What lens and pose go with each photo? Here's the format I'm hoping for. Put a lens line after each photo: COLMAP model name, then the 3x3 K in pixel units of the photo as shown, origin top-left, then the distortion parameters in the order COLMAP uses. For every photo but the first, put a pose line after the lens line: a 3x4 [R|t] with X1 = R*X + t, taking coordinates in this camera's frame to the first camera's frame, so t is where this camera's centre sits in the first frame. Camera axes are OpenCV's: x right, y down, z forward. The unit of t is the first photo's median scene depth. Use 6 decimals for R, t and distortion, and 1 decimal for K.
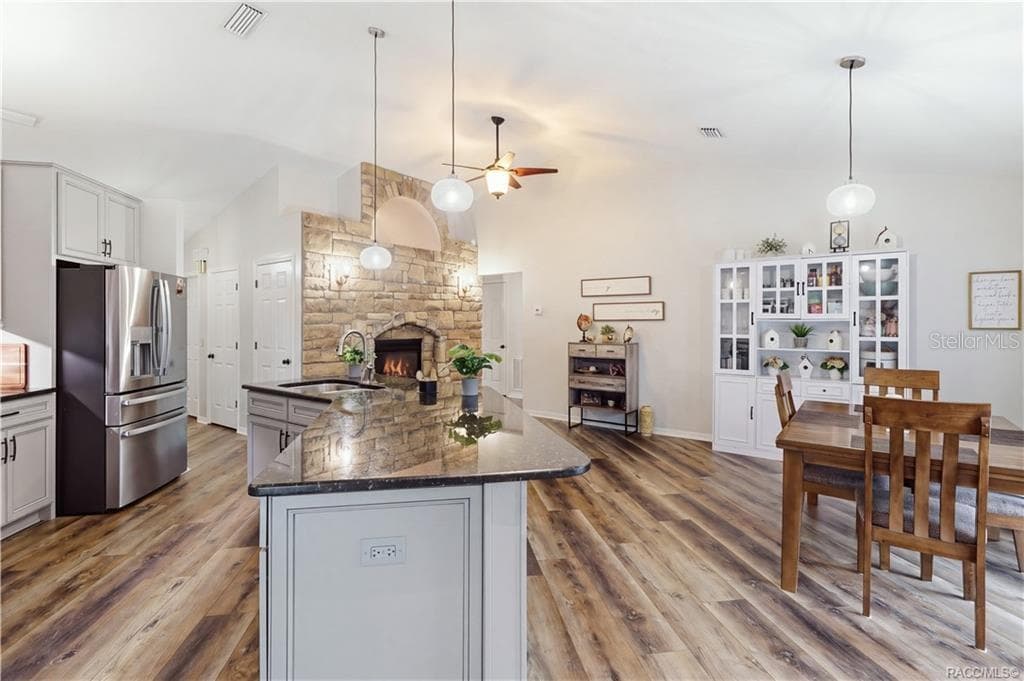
lens RADIAL K [[493.9, 0, 511.4], [0, 493.9, 326.8], [0, 0, 1]] dist [0.015550, 0.000017]
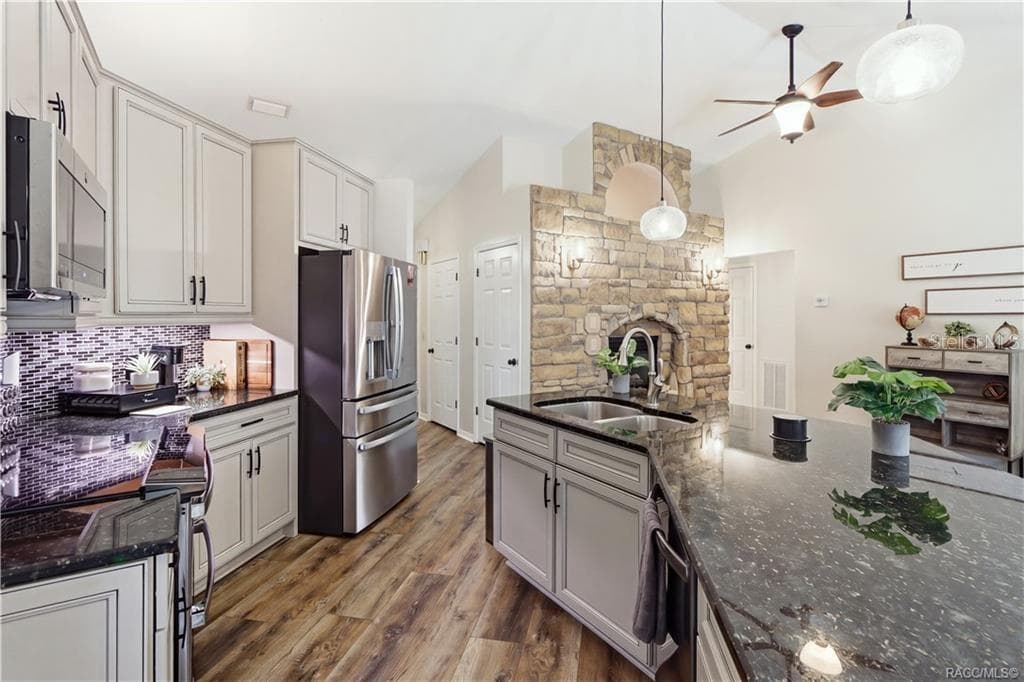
lens RADIAL K [[493.9, 0, 511.4], [0, 493.9, 327.3], [0, 0, 1]] dist [0.015550, 0.000017]
pose [[0.937172, 0.011065, -0.348691, -0.194556], [-0.005542, 0.999843, 0.016831, -0.005077], [0.348823, -0.013841, 0.937087, 0.241856]]
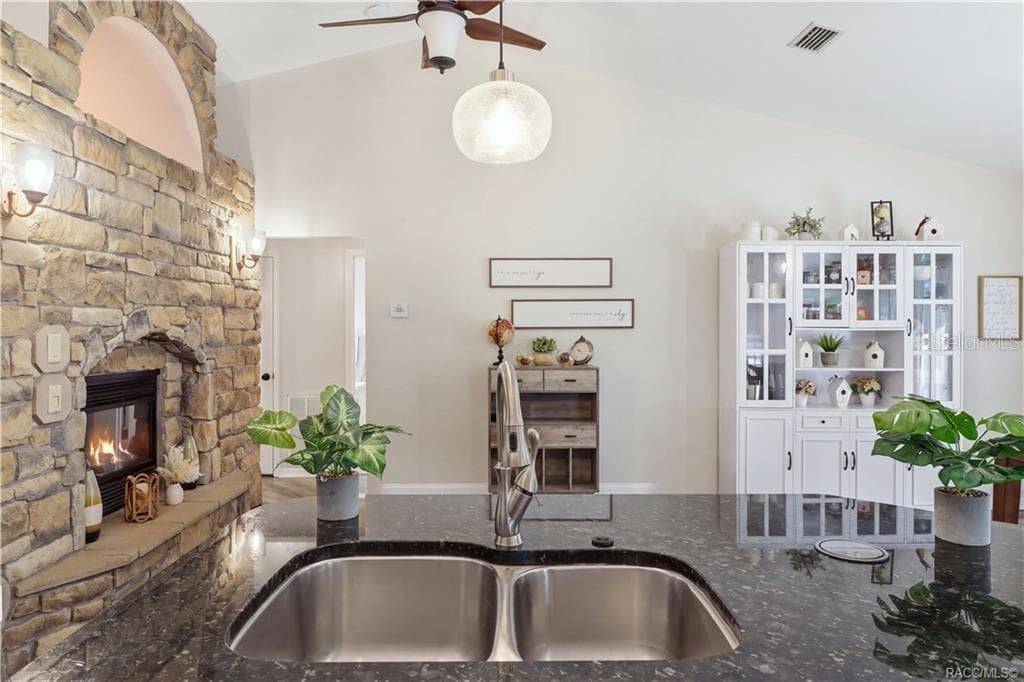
lens RADIAL K [[648.7, 0, 546.3], [0, 648.7, 339.4], [0, 0, 1]] dist [-0.000873, 0.000654]
pose [[0.806095, -0.008368, 0.591727, -0.387680], [0.004580, 0.999958, 0.007903, -0.008647], [-0.591769, -0.003661, 0.806099, 0.541811]]
